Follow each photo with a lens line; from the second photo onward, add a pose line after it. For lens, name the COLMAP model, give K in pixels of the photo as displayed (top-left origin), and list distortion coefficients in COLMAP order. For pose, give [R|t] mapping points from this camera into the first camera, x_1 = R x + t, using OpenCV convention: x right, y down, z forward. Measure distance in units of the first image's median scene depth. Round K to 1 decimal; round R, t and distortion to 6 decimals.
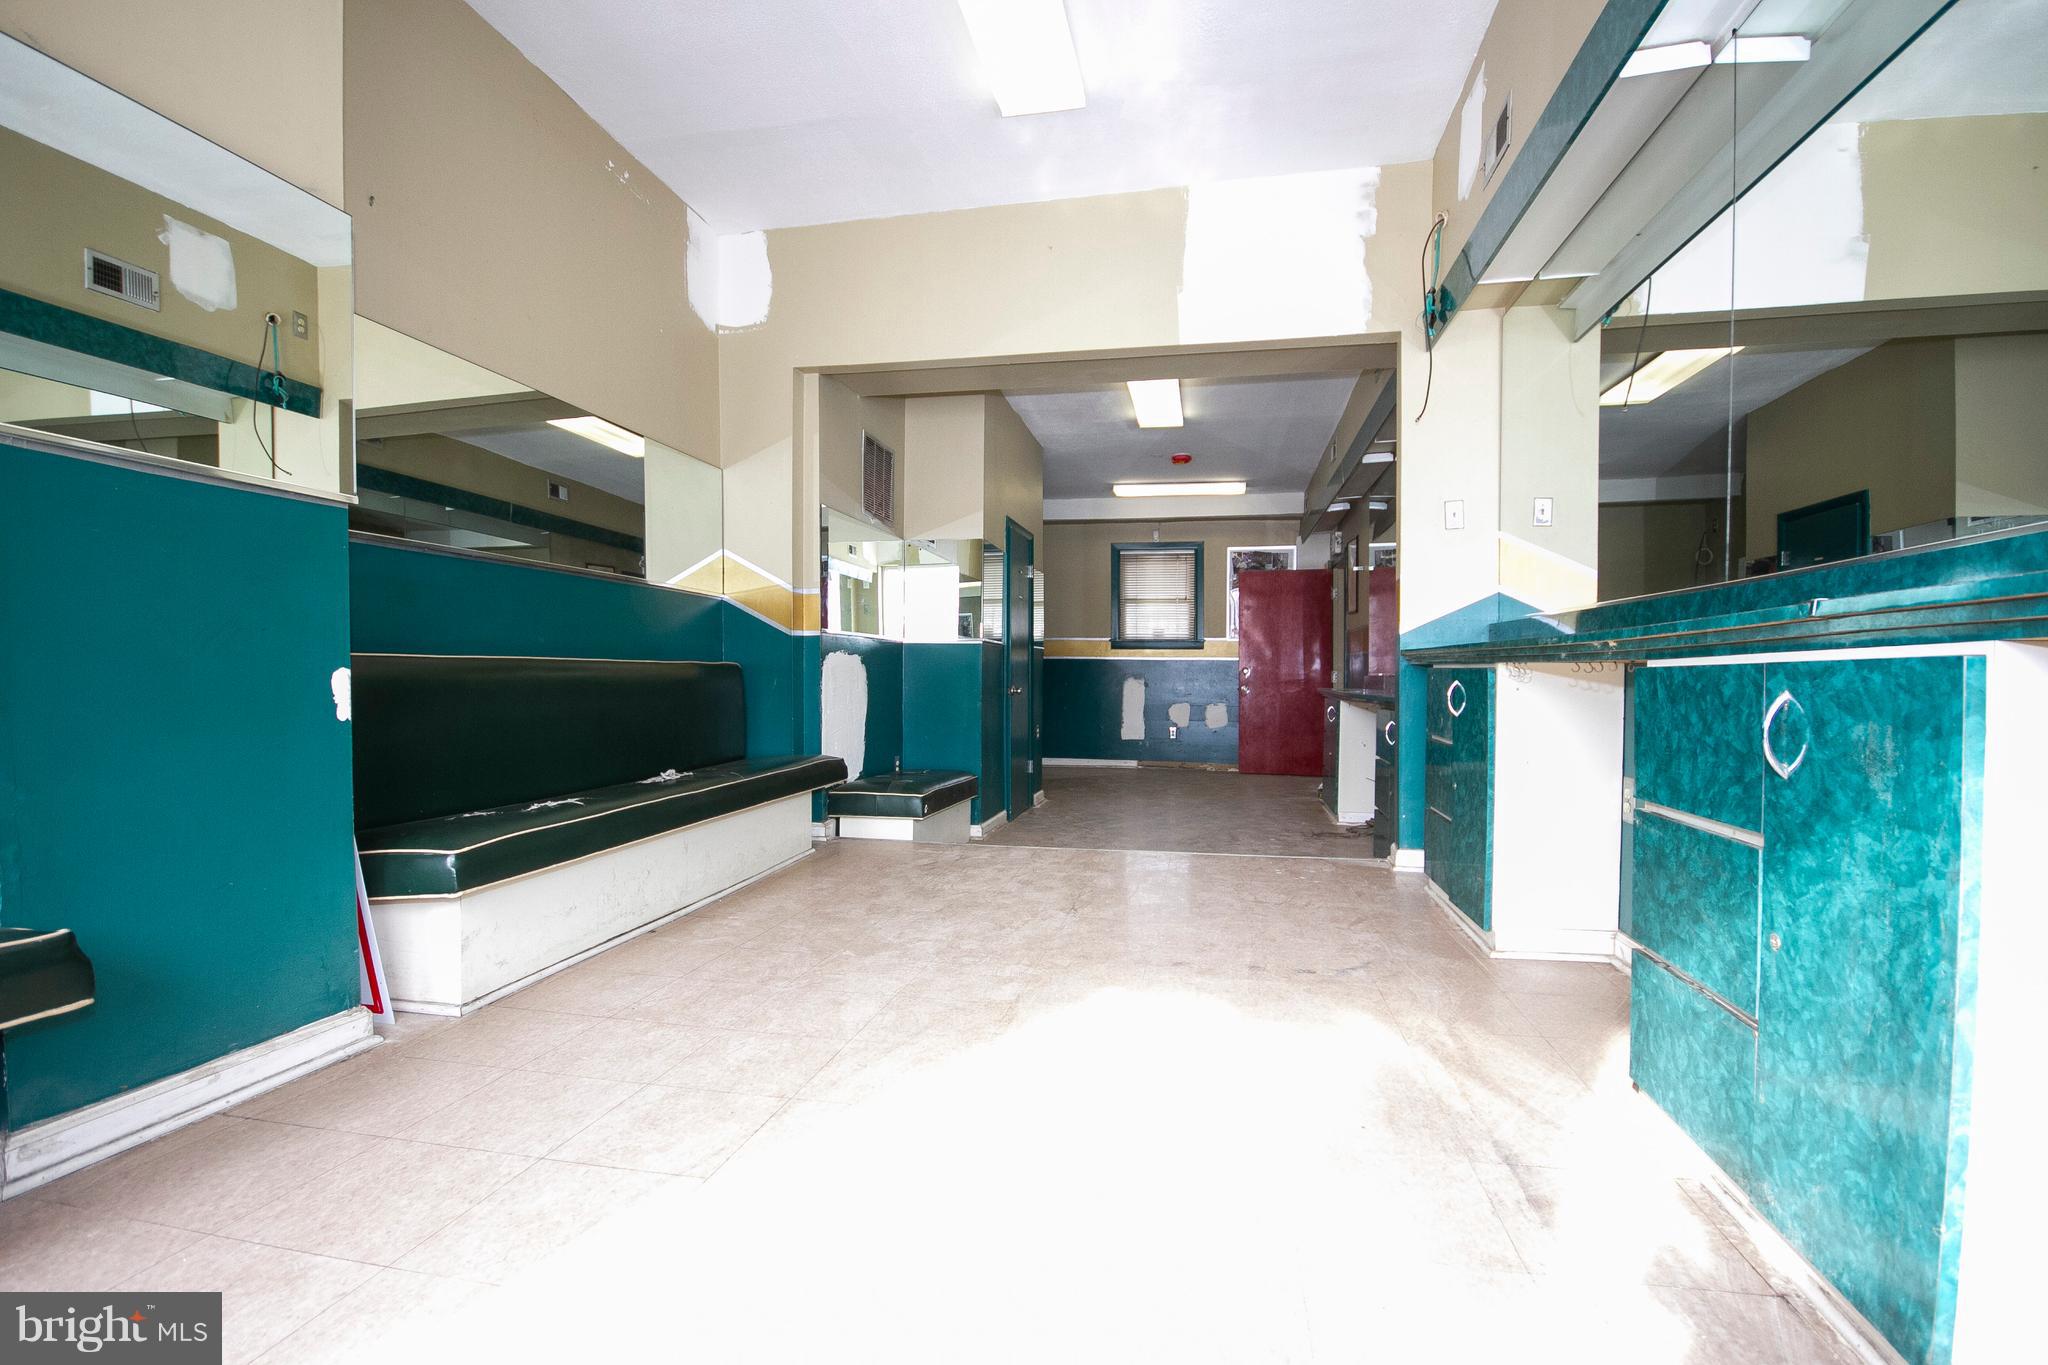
lens RADIAL K [[914.6, 0, 1027.5], [0, 914.6, 686.7], [0, 0, 1]] dist [-0.025319, 0.000264]
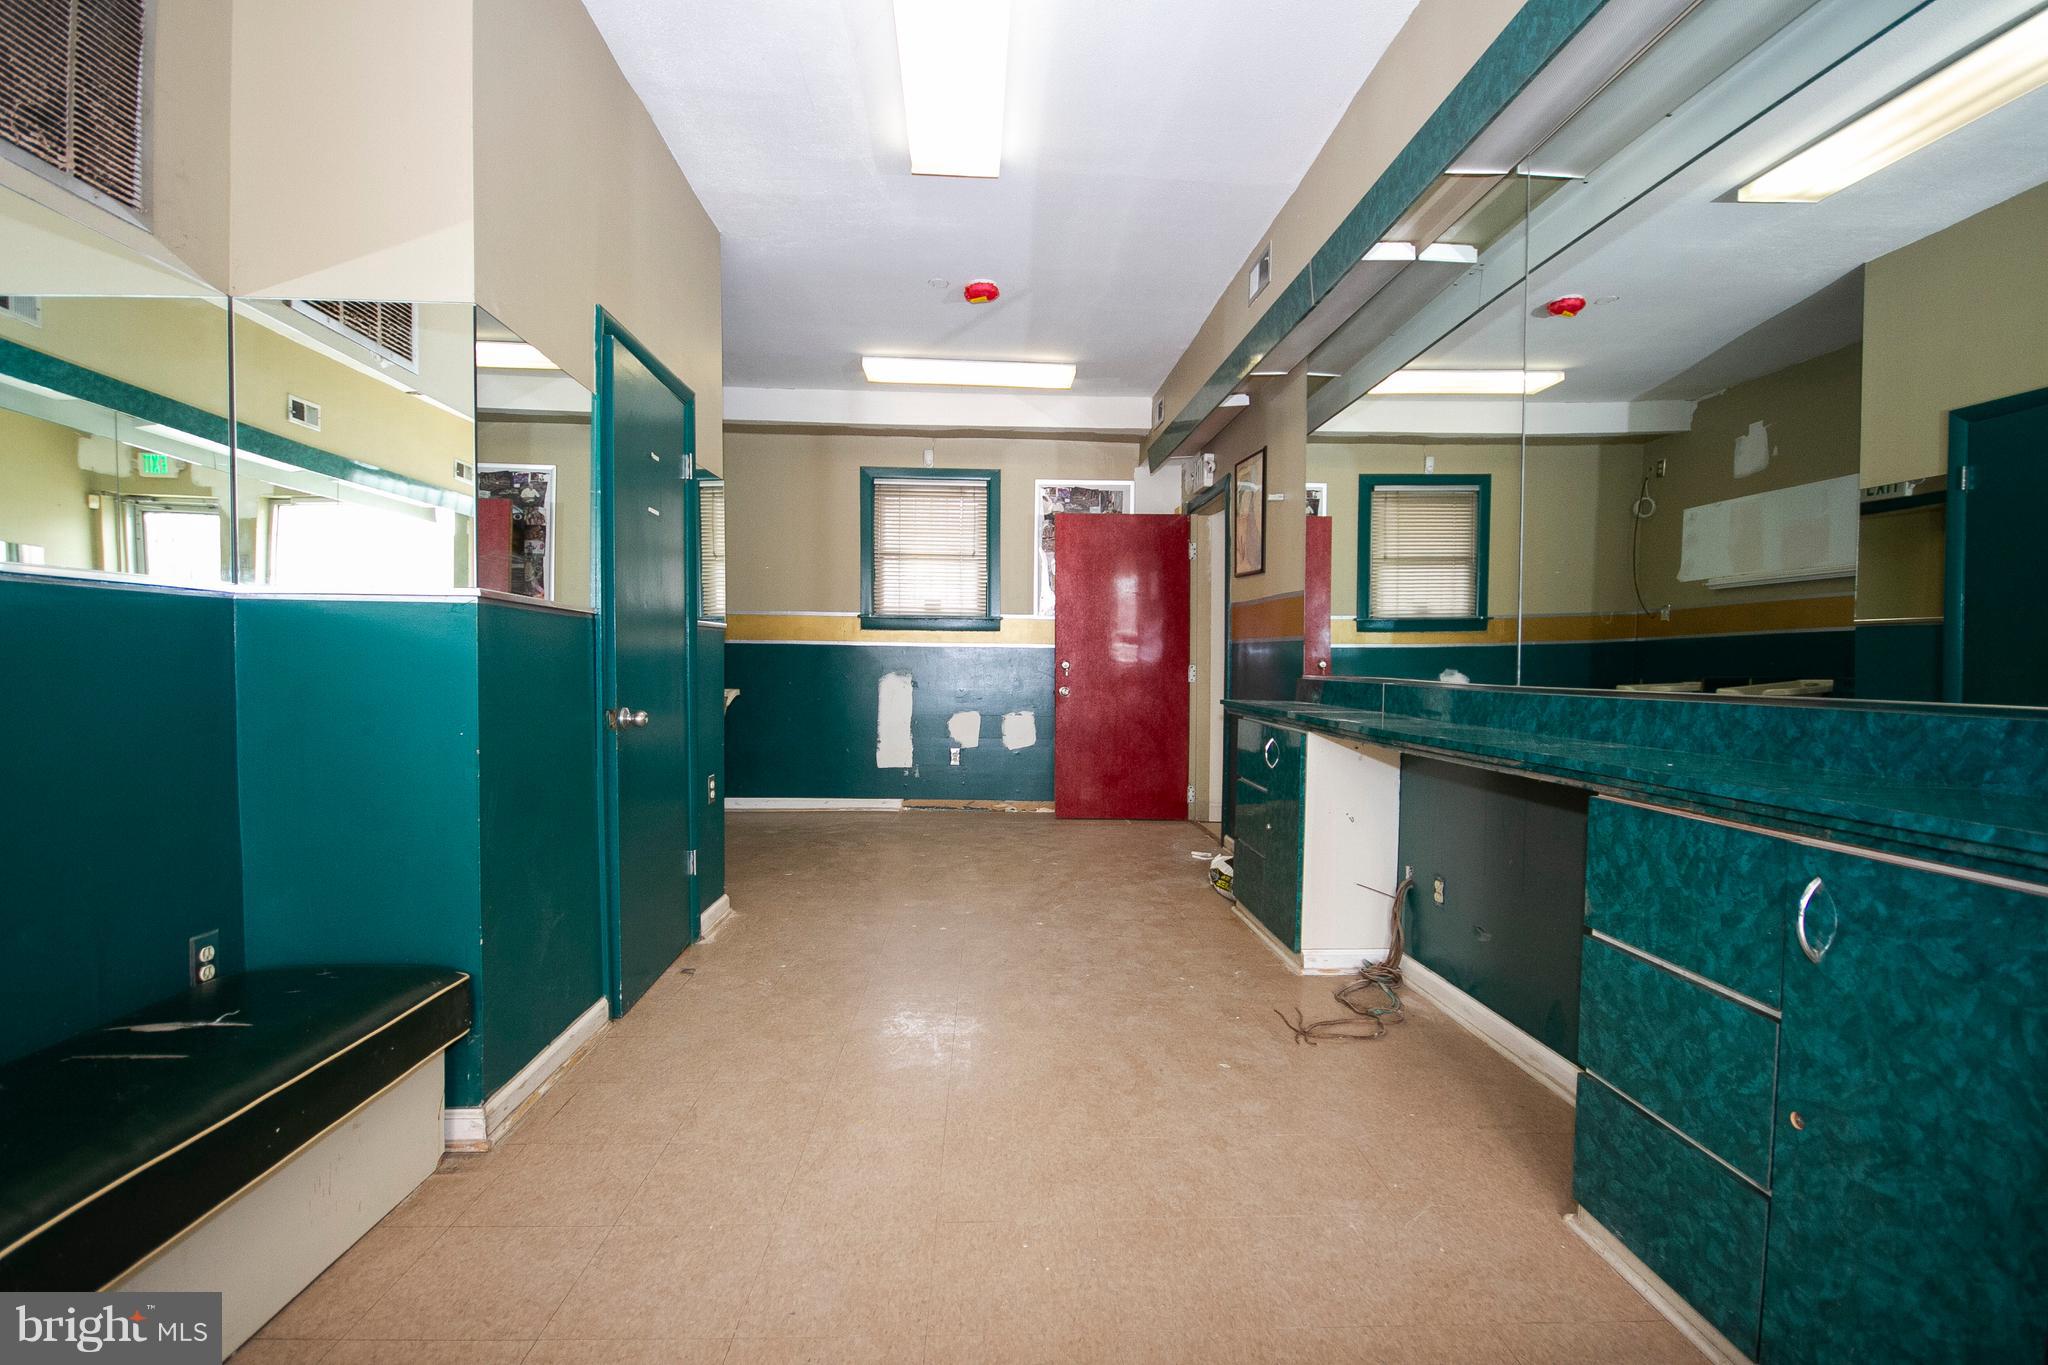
lens RADIAL K [[914.6, 0, 1028.6], [0, 914.6, 683.9], [0, 0, 1]] dist [-0.025319, 0.000264]
pose [[0.965550, -0.006253, 0.260141, 0.038804], [0.001916, 0.999855, 0.016920, -0.013759], [-0.260209, -0.015839, 0.965422, 0.351956]]
